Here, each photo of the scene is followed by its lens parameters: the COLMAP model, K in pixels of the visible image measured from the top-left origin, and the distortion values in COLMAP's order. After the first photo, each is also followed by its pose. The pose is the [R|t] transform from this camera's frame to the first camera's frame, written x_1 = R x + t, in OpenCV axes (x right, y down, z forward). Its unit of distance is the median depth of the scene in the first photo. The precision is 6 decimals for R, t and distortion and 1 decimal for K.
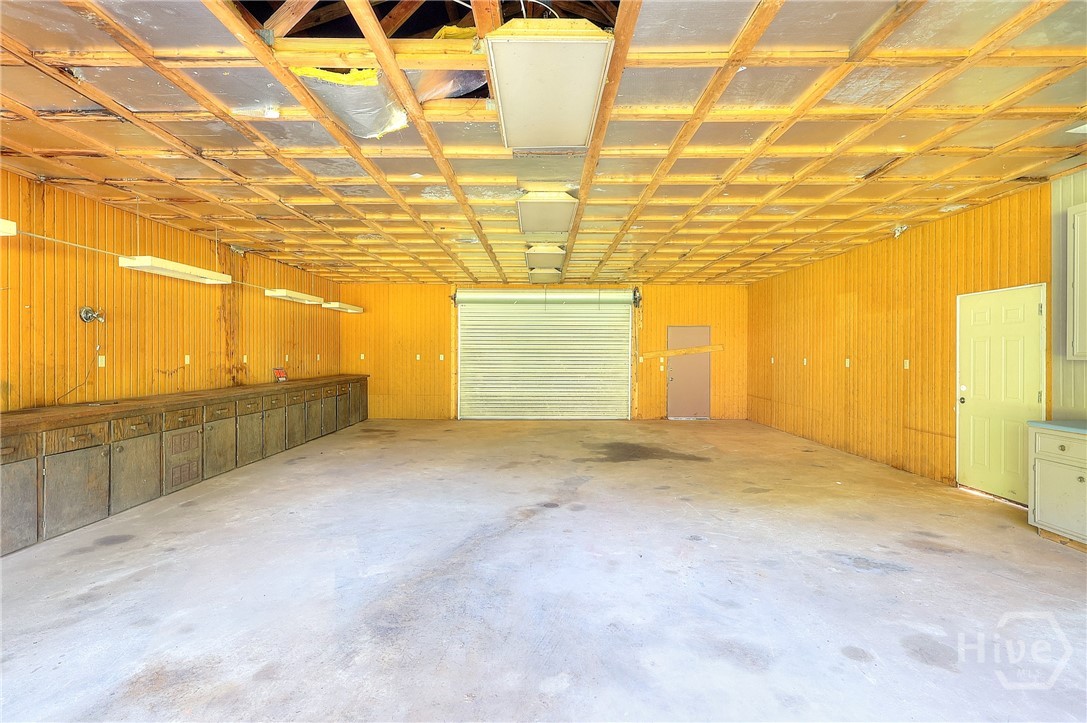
lens RADIAL K [[498.4, 0, 543.2], [0, 498.4, 356.9], [0, 0, 1]] dist [-0.008544, 0.001443]
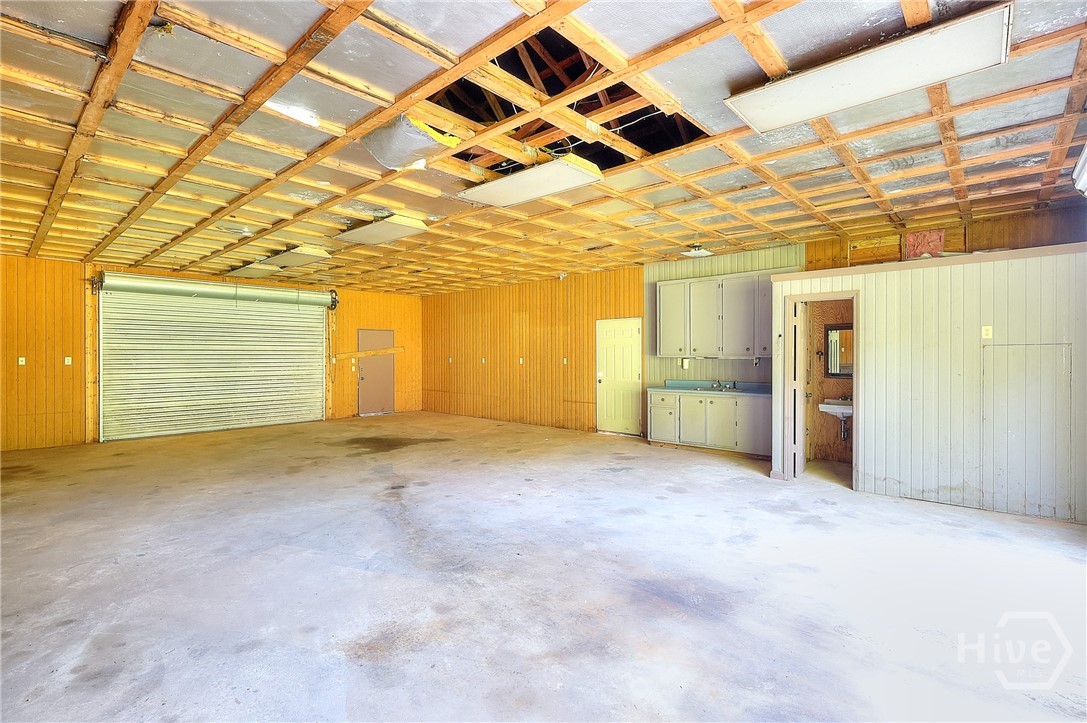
lens RADIAL K [[498.4, 0, 543.2], [0, 498.4, 356.9], [0, 0, 1]] dist [-0.008544, 0.001443]
pose [[0.670143, -0.007237, 0.742196, -0.718412], [0.007859, 0.999966, 0.002655, -0.004274], [-0.742190, 0.004053, 0.670177, -0.024263]]
